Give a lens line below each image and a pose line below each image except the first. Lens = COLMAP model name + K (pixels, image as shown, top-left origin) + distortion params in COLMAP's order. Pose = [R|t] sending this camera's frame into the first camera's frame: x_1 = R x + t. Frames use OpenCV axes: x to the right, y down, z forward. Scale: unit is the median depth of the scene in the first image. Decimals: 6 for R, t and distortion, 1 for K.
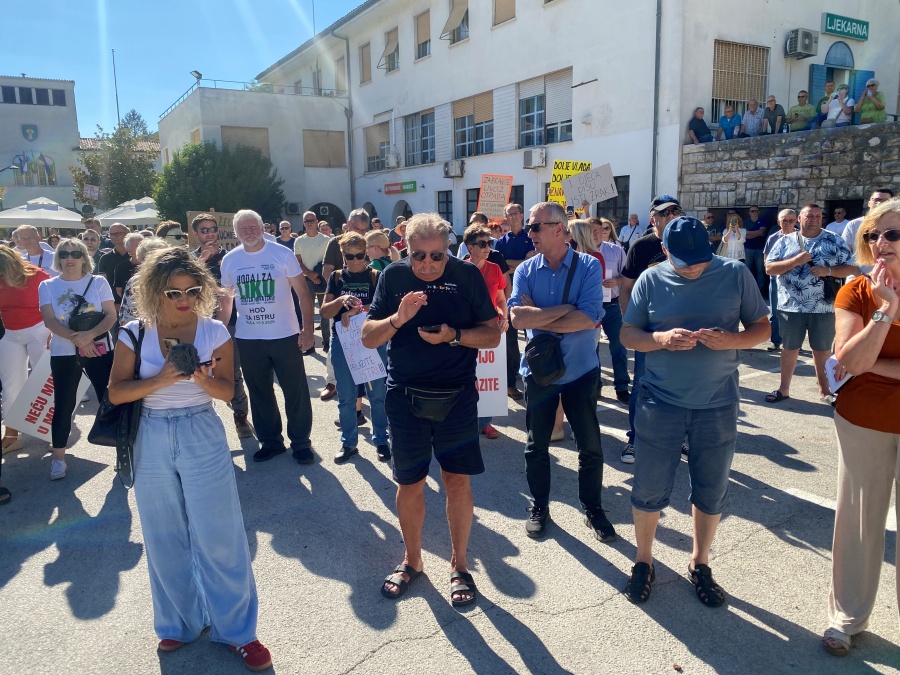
lens RADIAL K [[687.7, 0, 449.6], [0, 687.7, 329.9], [0, 0, 1]] dist [0.032457, -0.034136]
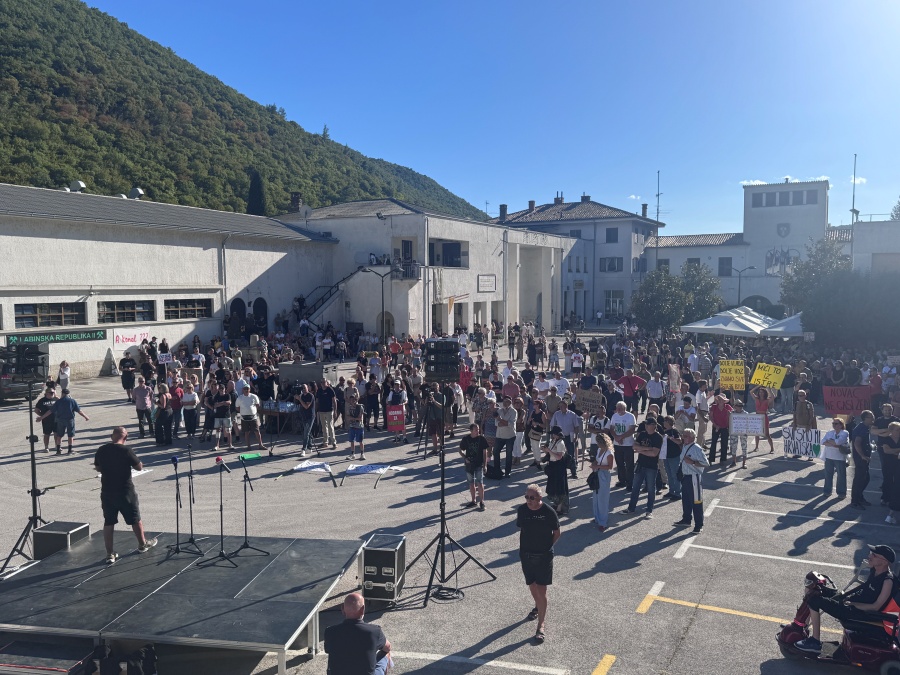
lens RADIAL K [[792.6, 0, 448.6], [0, 792.6, 338.5], [0, 0, 1]] dist [0.059987, -0.108004]
pose [[0.530428, 0.078687, -0.844070, 0.922759], [-0.140645, 0.990052, 0.003913, -0.139818], [0.835982, 0.116638, 0.536218, -0.598047]]
